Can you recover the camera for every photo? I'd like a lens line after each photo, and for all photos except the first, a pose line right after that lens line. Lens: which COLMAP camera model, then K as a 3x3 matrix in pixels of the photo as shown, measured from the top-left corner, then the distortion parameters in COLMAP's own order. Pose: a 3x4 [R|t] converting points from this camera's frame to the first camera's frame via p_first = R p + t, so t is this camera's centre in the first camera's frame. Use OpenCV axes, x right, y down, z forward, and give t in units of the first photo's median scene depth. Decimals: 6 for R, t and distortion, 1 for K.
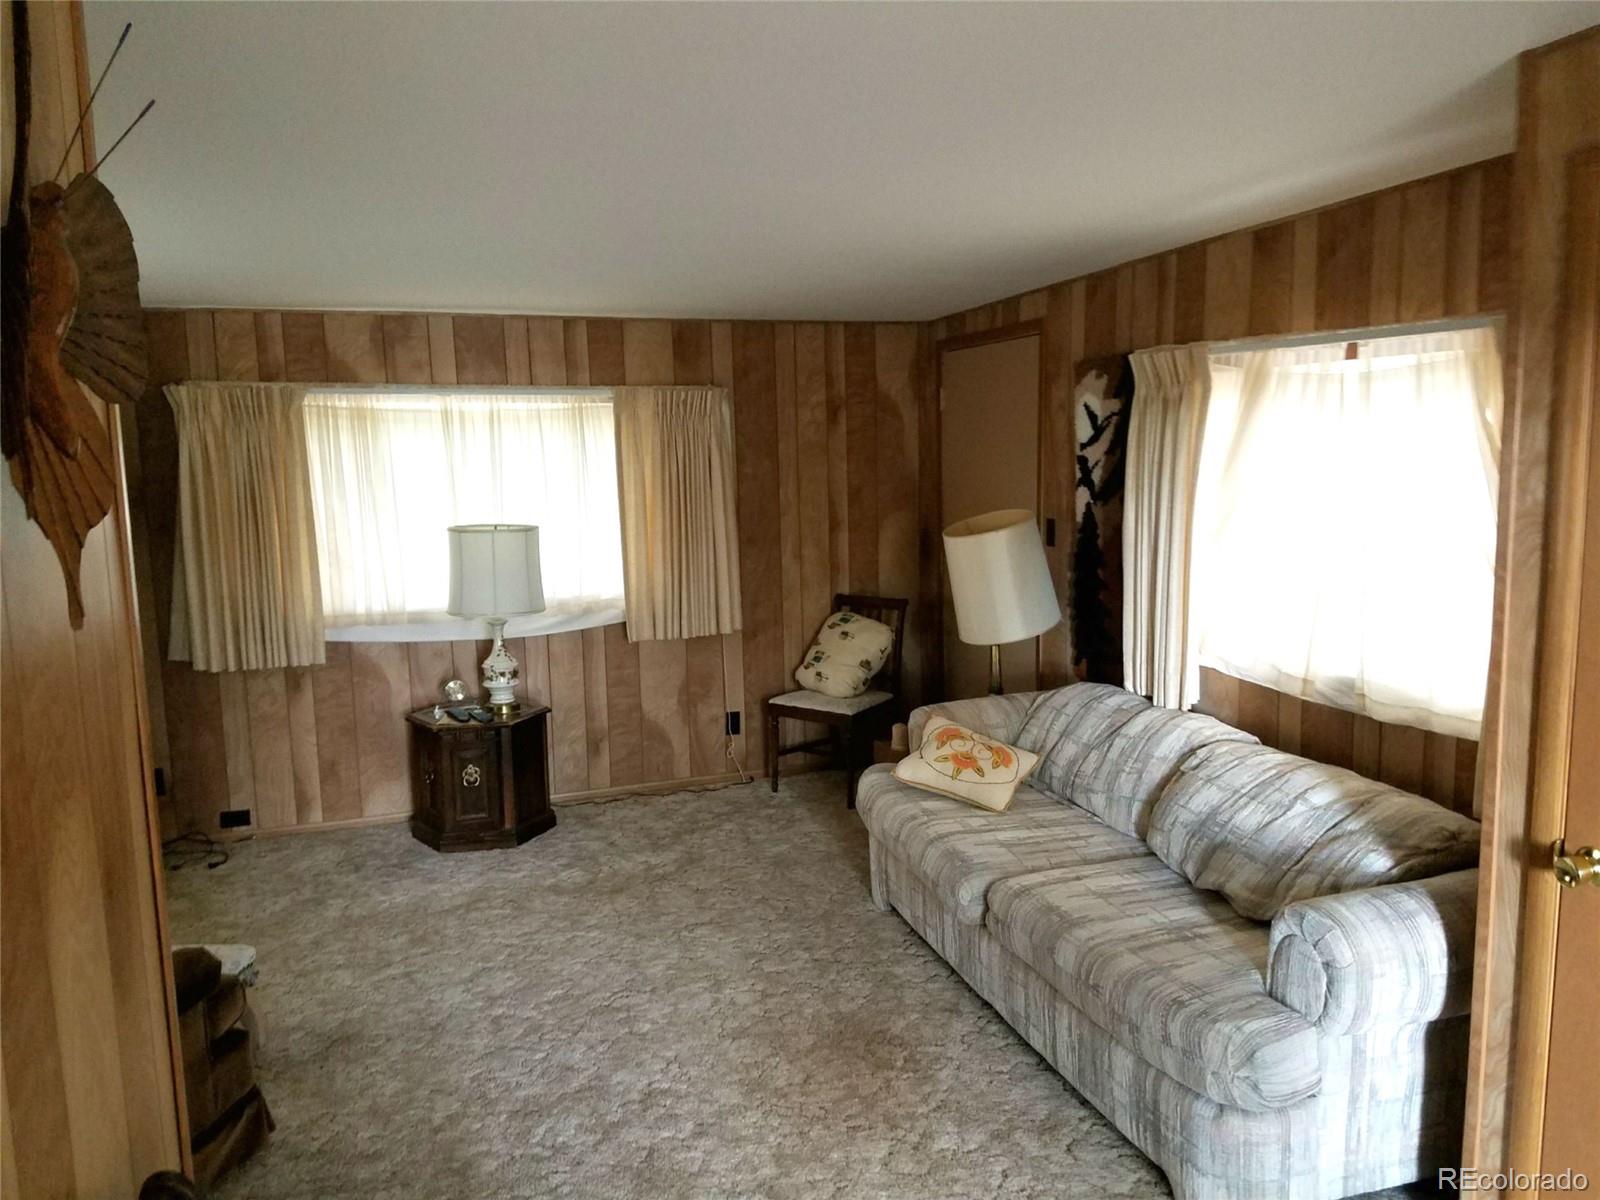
lens RADIAL K [[1187.1, 0, 836.0], [0, 1187.1, 591.9], [0, 0, 1]] dist [0.225717, -0.382210]
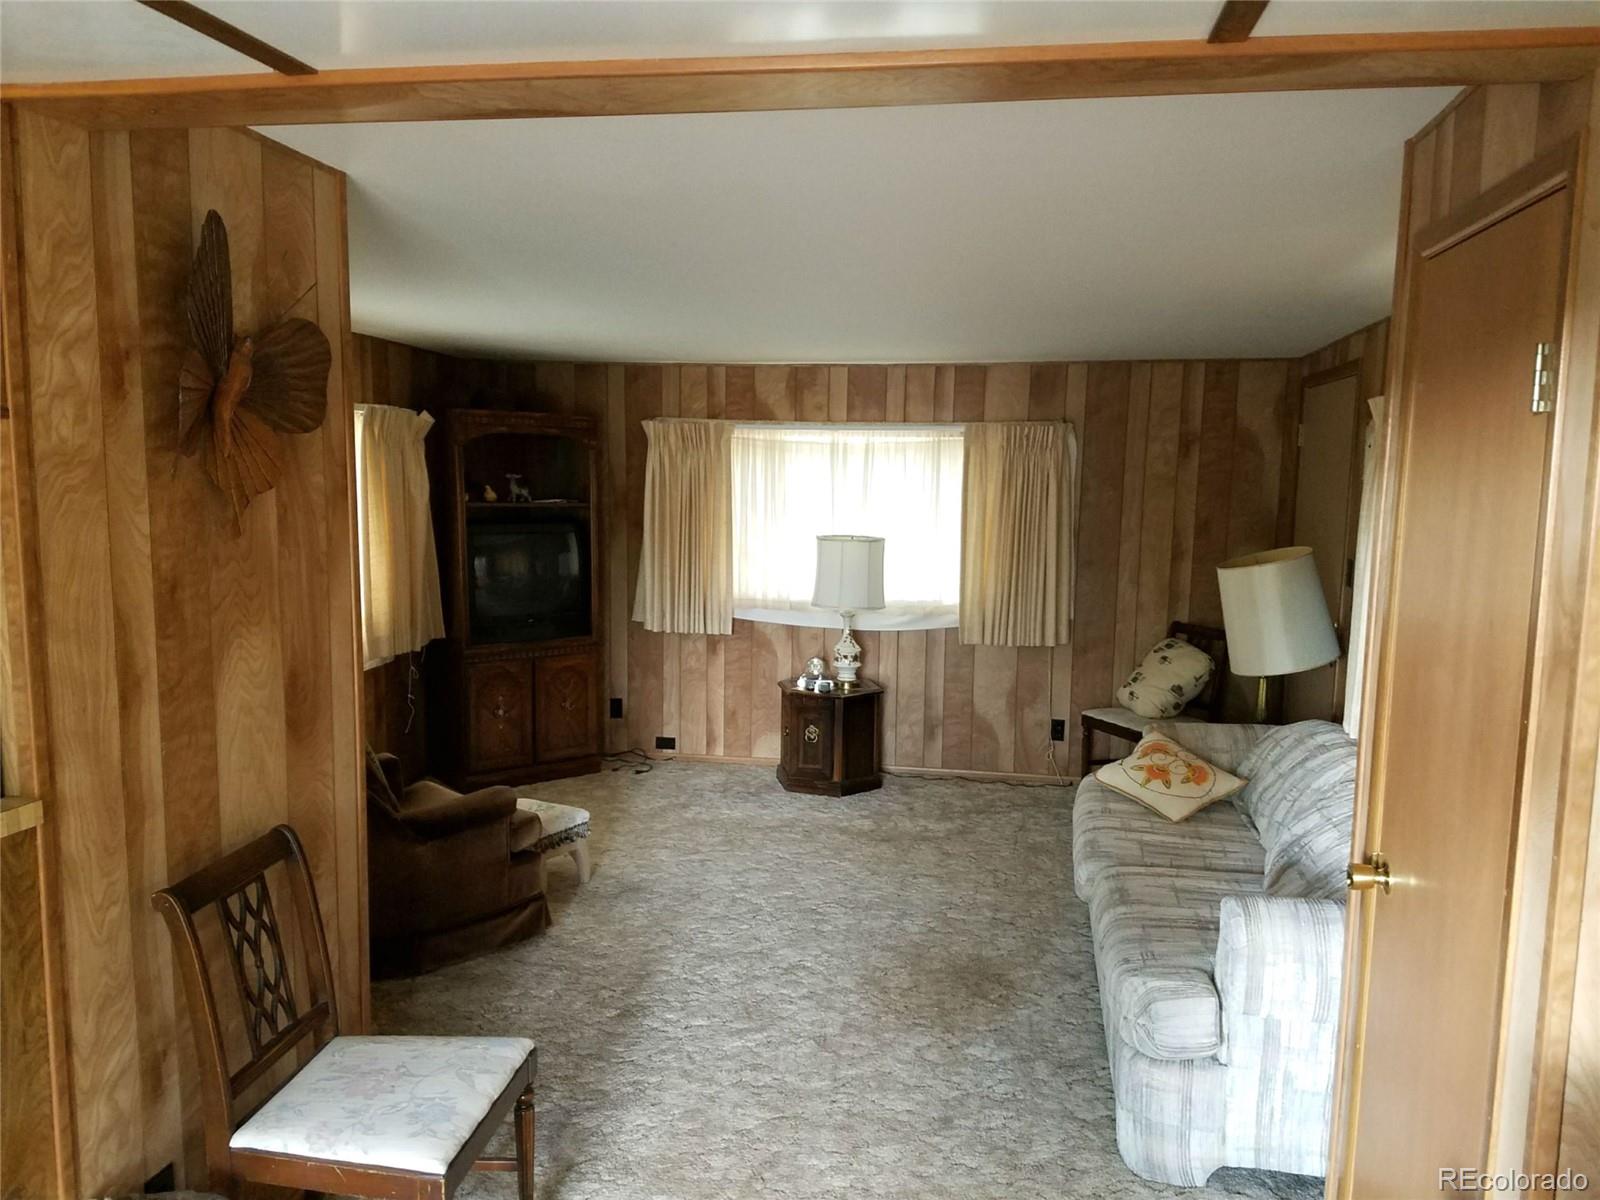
lens RADIAL K [[1154.3, 0, 800.0], [0, 1154.3, 600.0], [0, 0, 1]] dist [0.218162, -0.393702]
pose [[0.884259, 0.084228, -0.459339, 0.207143], [-0.090586, 0.995855, 0.008224, 0.004872], [0.458128, 0.034338, 0.888223, -0.066476]]
